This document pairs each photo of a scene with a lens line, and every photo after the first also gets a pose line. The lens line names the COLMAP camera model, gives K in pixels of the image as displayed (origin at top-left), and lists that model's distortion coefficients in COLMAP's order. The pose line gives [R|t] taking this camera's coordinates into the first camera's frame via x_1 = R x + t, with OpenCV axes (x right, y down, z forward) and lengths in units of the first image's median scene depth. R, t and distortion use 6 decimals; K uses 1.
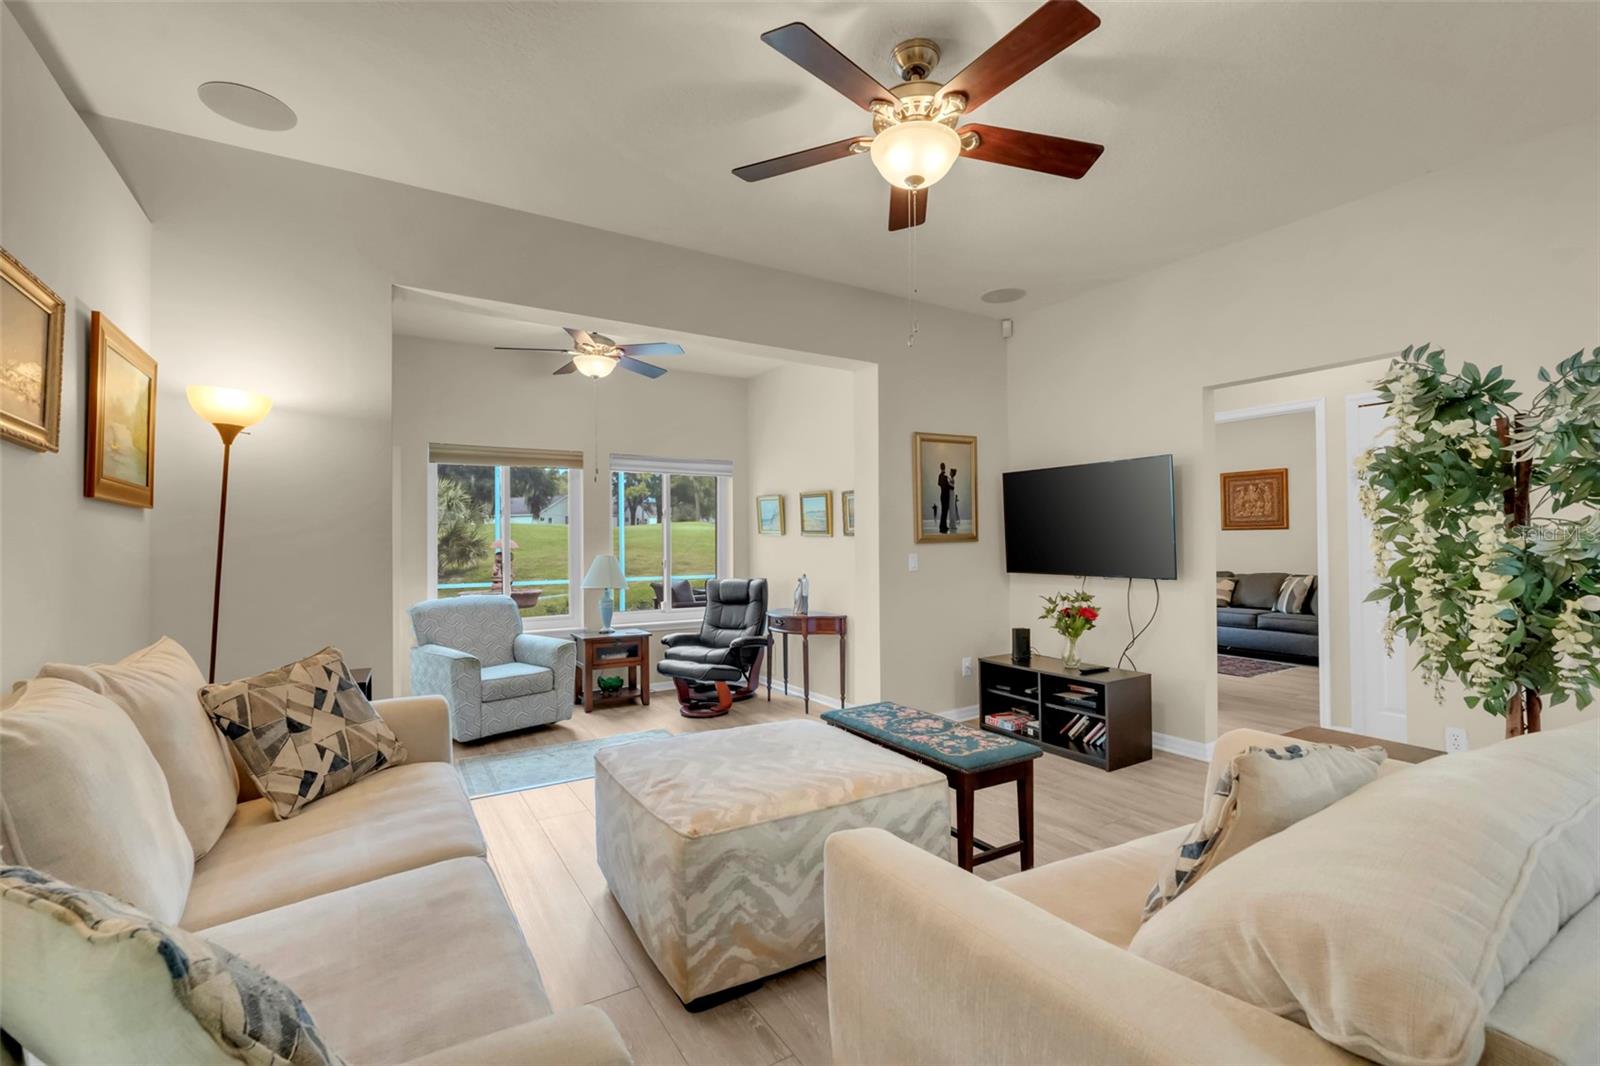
lens RADIAL K [[700.8, 0, 800.7], [0, 700.8, 535.2], [0, 0, 1]] dist [-0.012851, 0.006604]
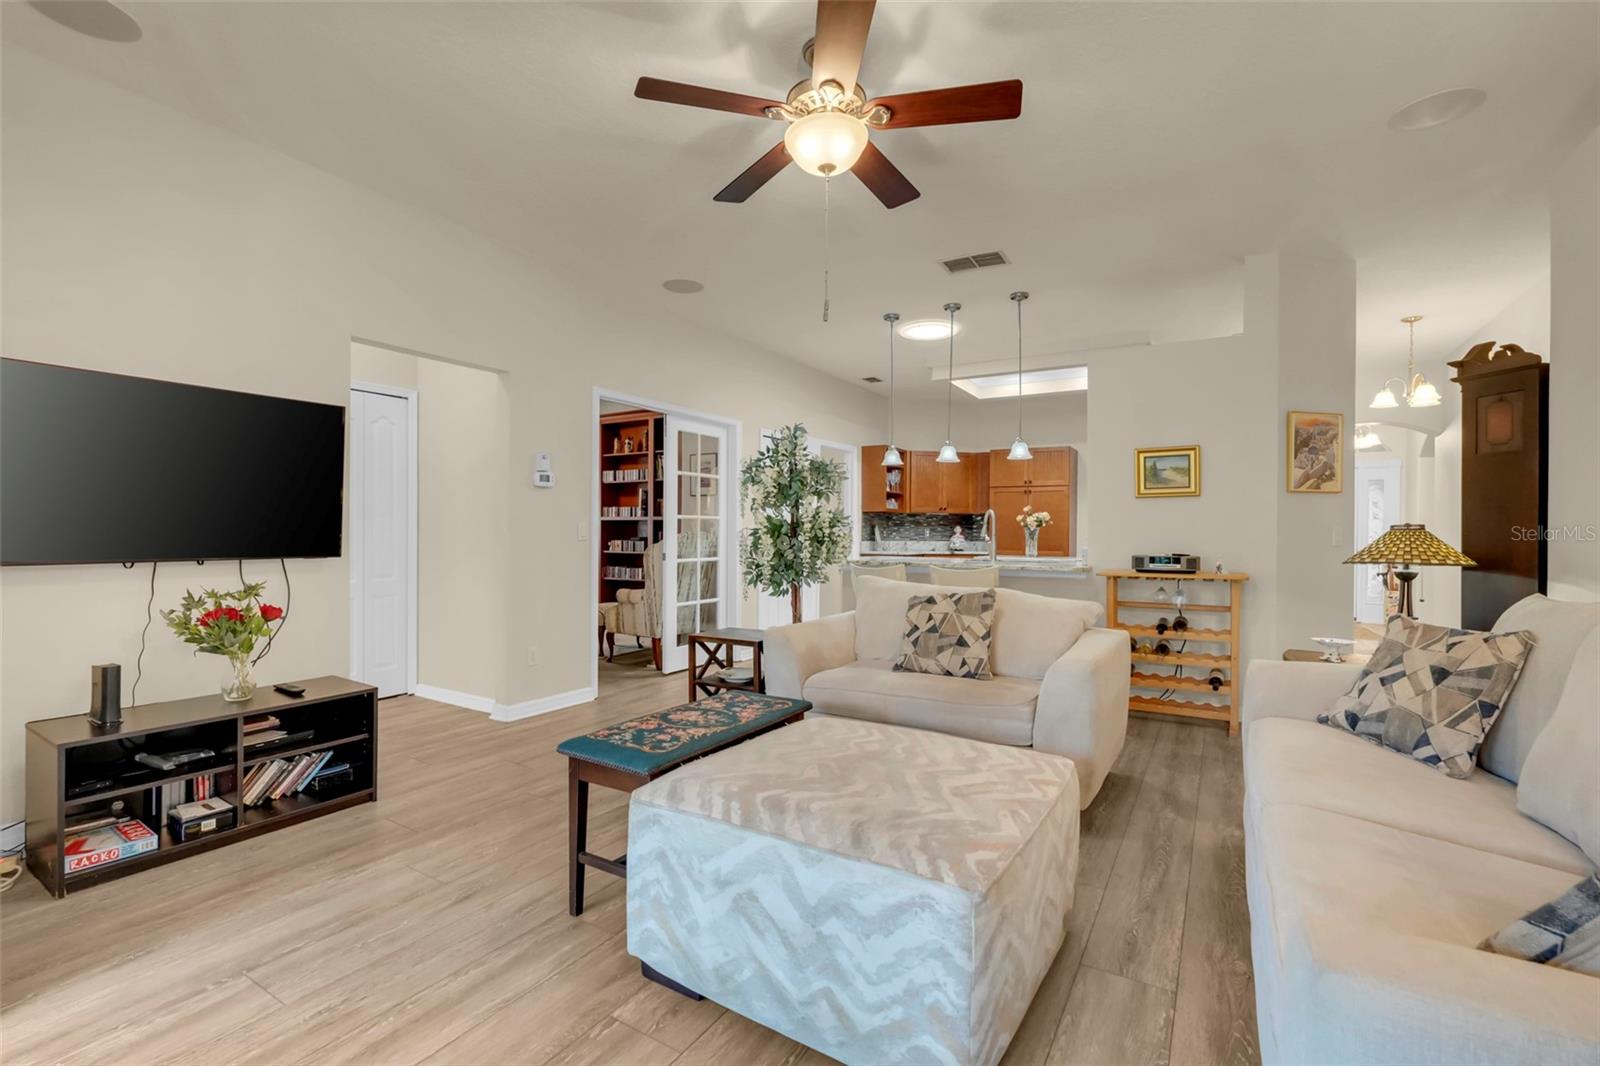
lens RADIAL K [[700.8, 0, 800.7], [0, 700.8, 535.2], [0, 0, 1]] dist [-0.012851, 0.006604]
pose [[-0.442162, -0.006738, 0.896910, -0.668797], [-0.011380, 0.999933, 0.001902, 0.045103], [-0.896863, -0.009366, -0.442209, 1.293578]]
